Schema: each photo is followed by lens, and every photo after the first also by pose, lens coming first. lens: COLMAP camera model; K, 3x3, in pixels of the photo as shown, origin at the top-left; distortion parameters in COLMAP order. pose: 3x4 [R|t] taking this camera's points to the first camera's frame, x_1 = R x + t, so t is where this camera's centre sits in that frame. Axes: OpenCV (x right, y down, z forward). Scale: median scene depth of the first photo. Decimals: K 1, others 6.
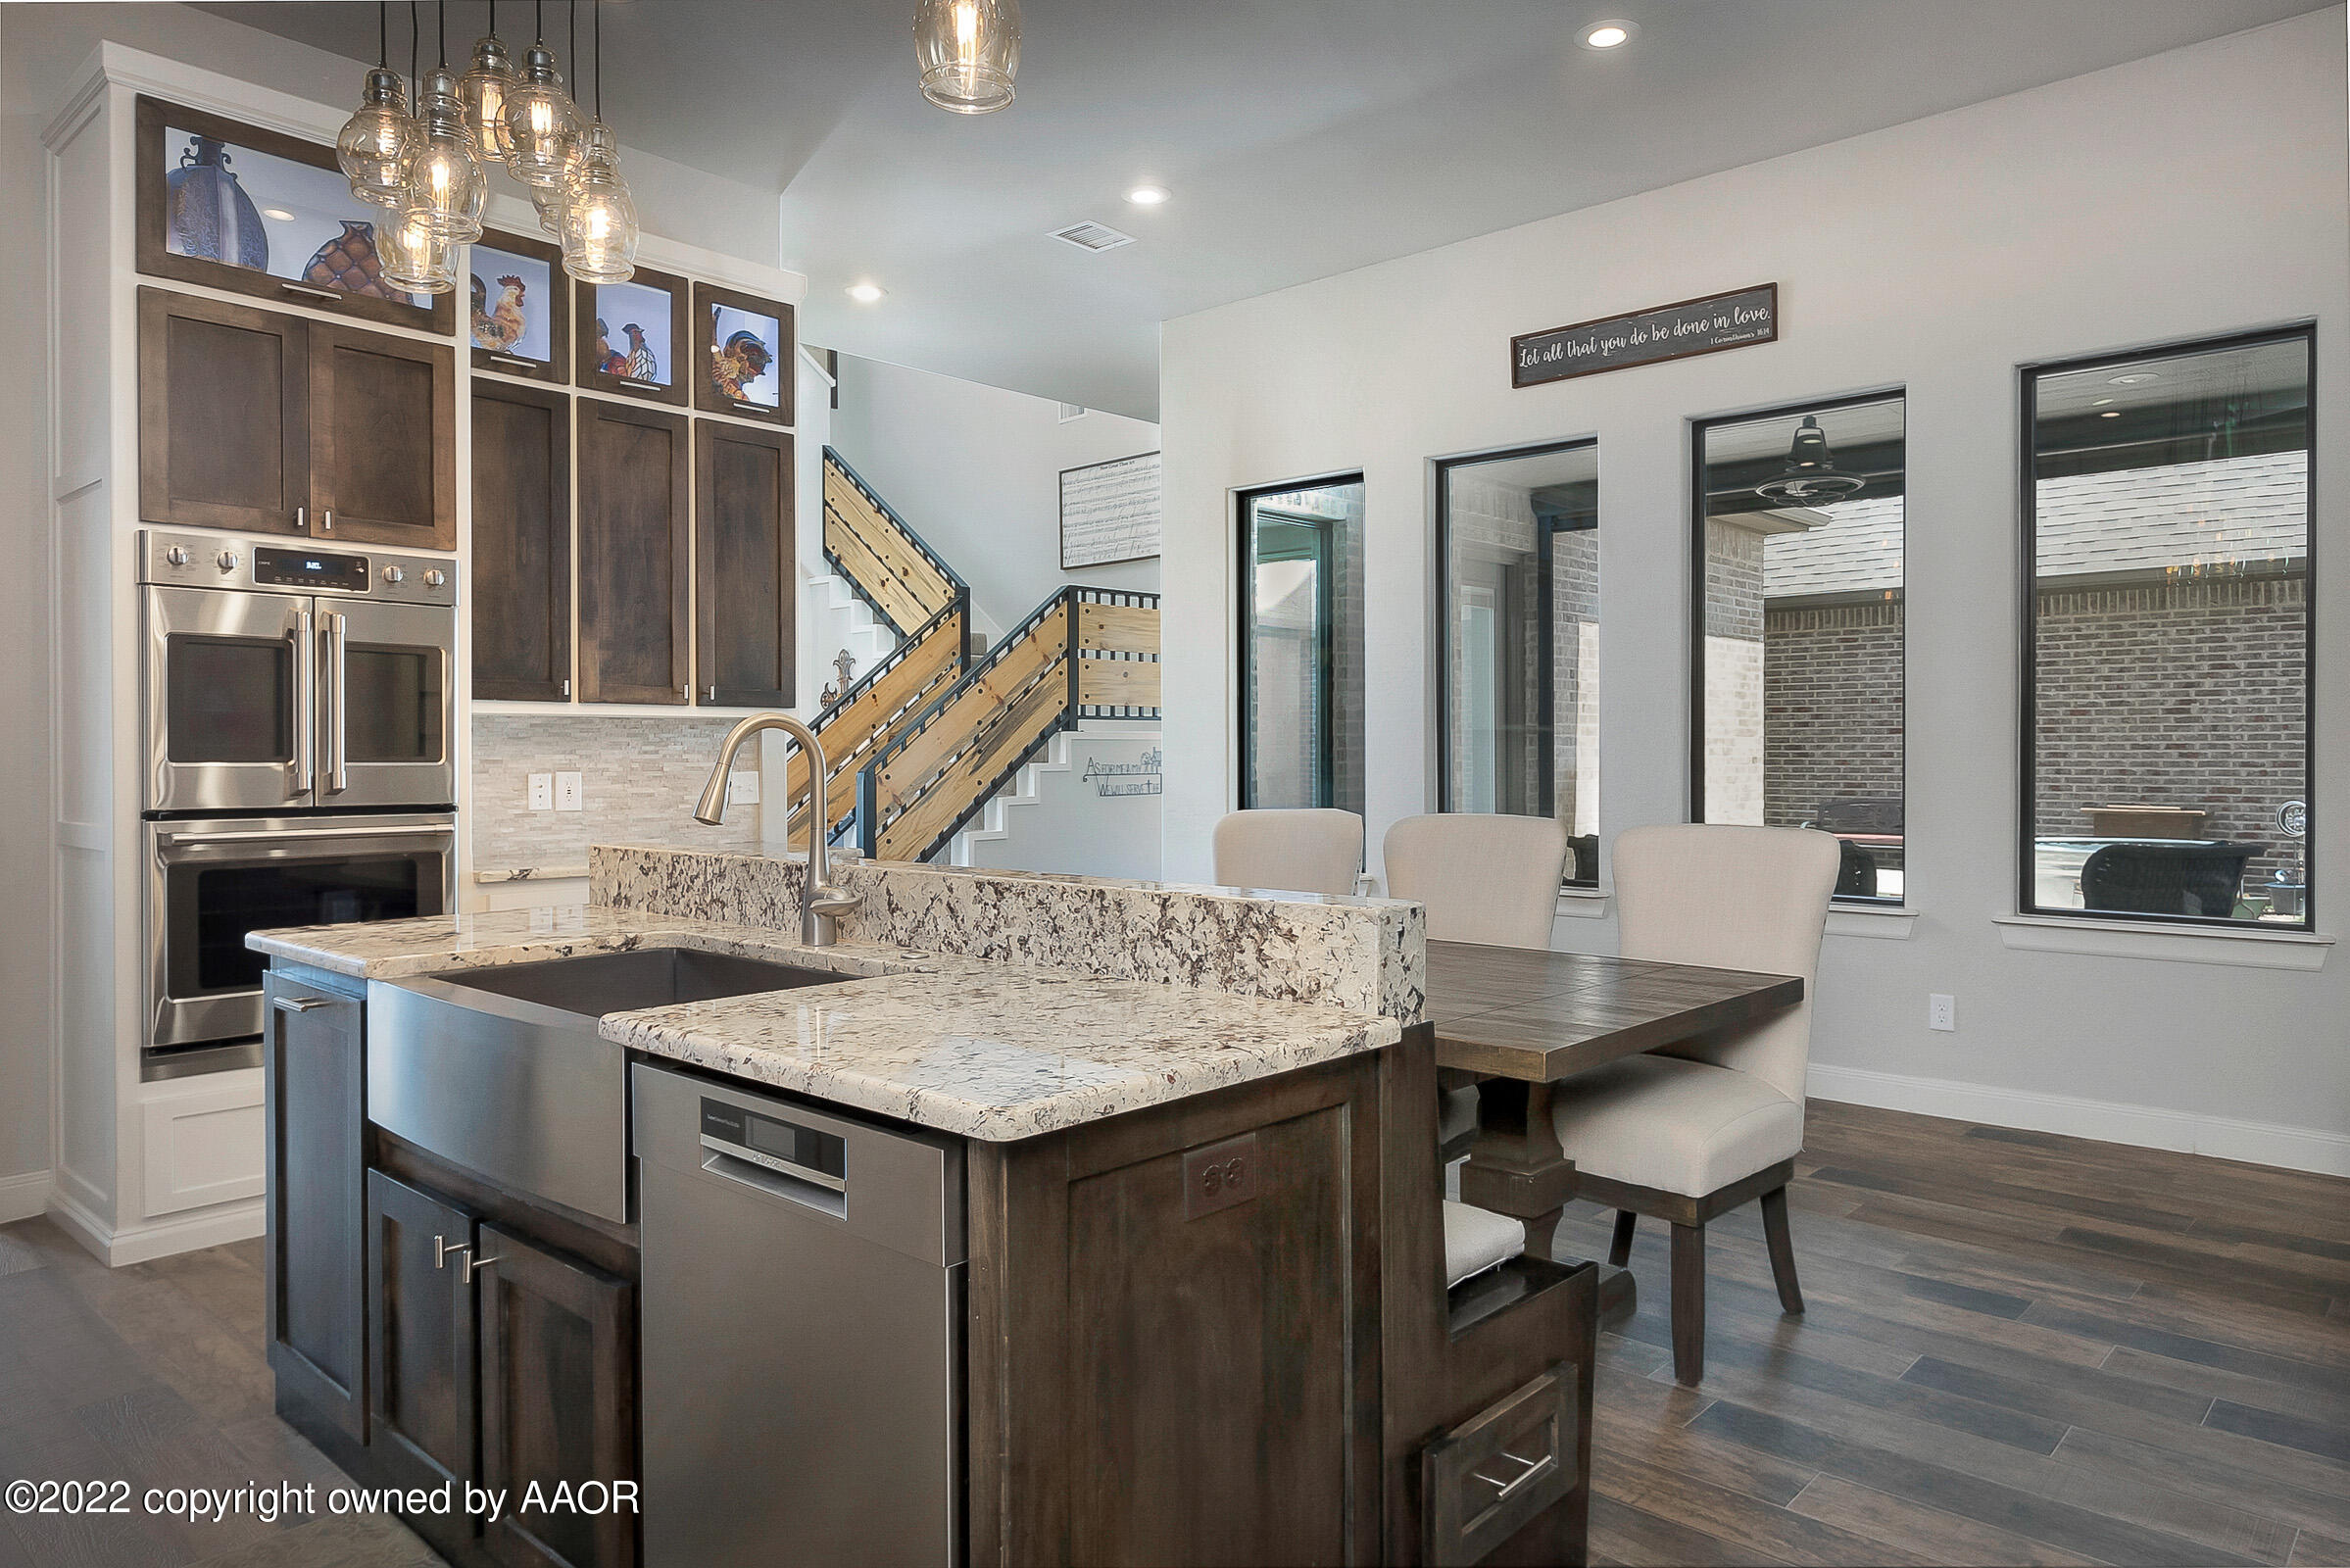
lens RADIAL K [[1529.5, 0, 1175.0], [0, 1529.5, 784.0], [0, 0, 1]] dist [0.008442, -0.000228]
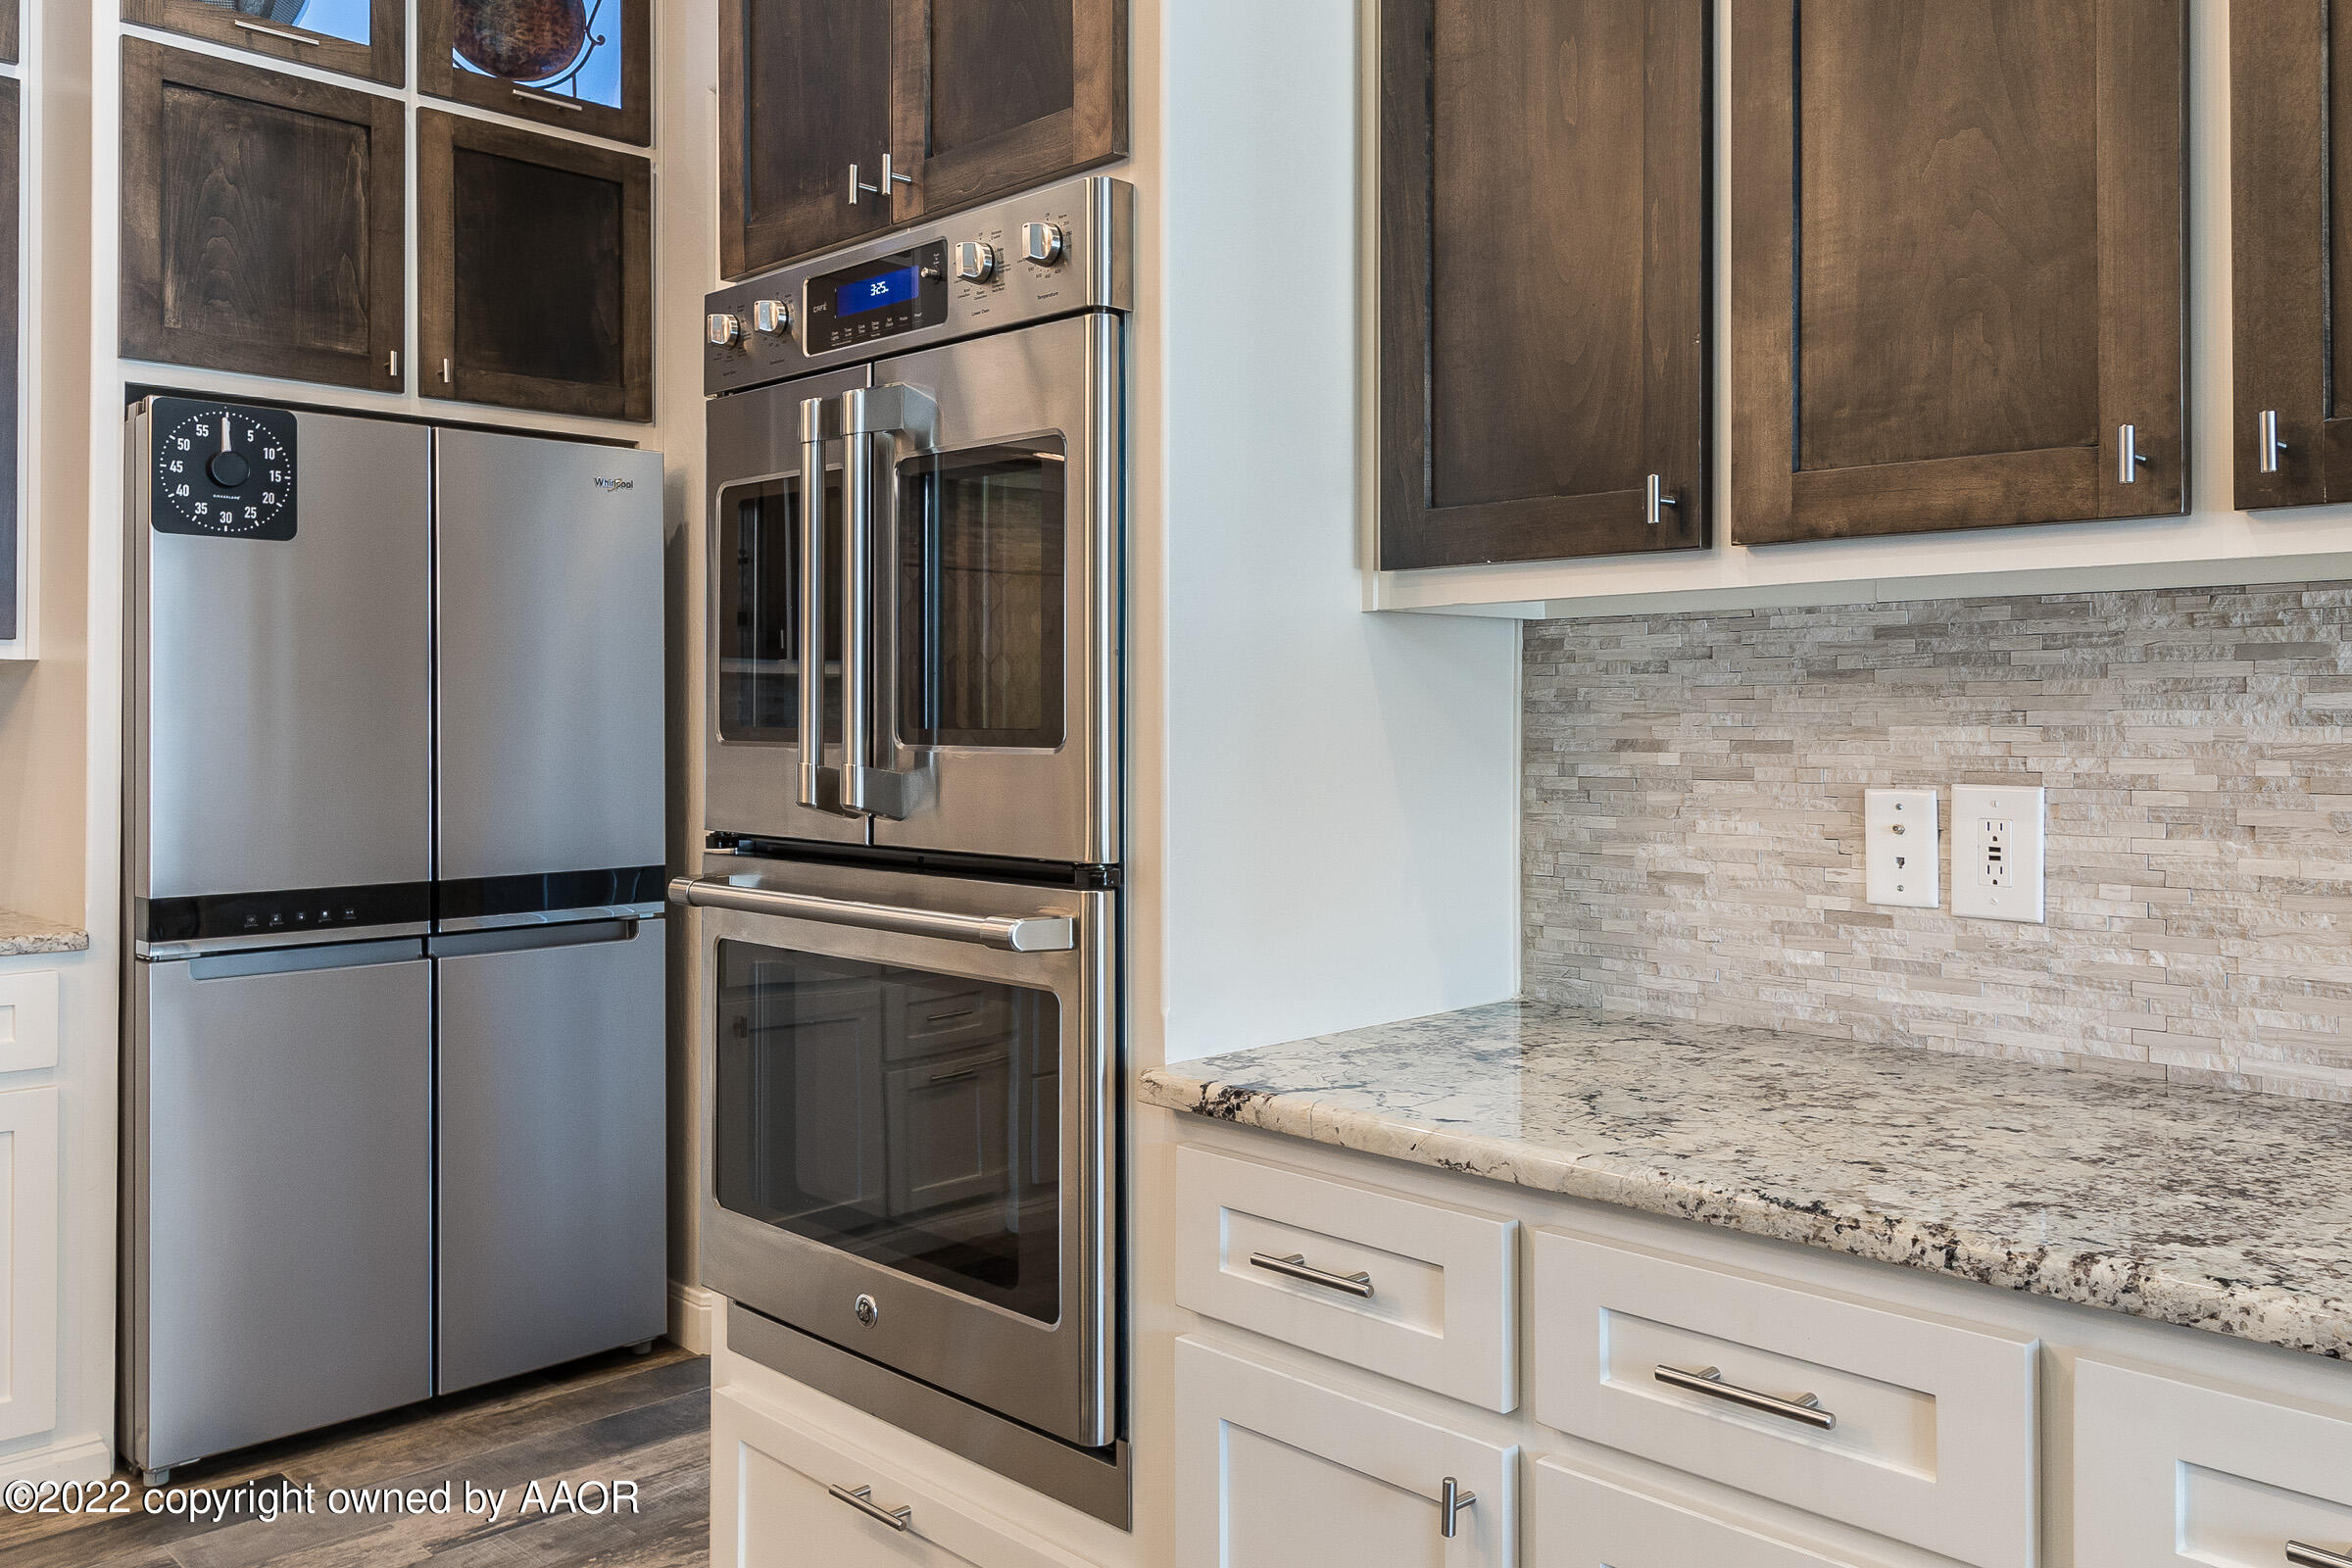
lens RADIAL K [[1883.0, 0, 1178.0], [0, 1883.0, 706.1], [0, 0, 1]] dist [0.002398, -0.001437]
pose [[-0.062958, -0.002626, -0.998013, -0.028577], [-0.018621, 0.999826, -0.001456, -0.019814], [0.997842, 0.018493, -0.062996, 0.880465]]
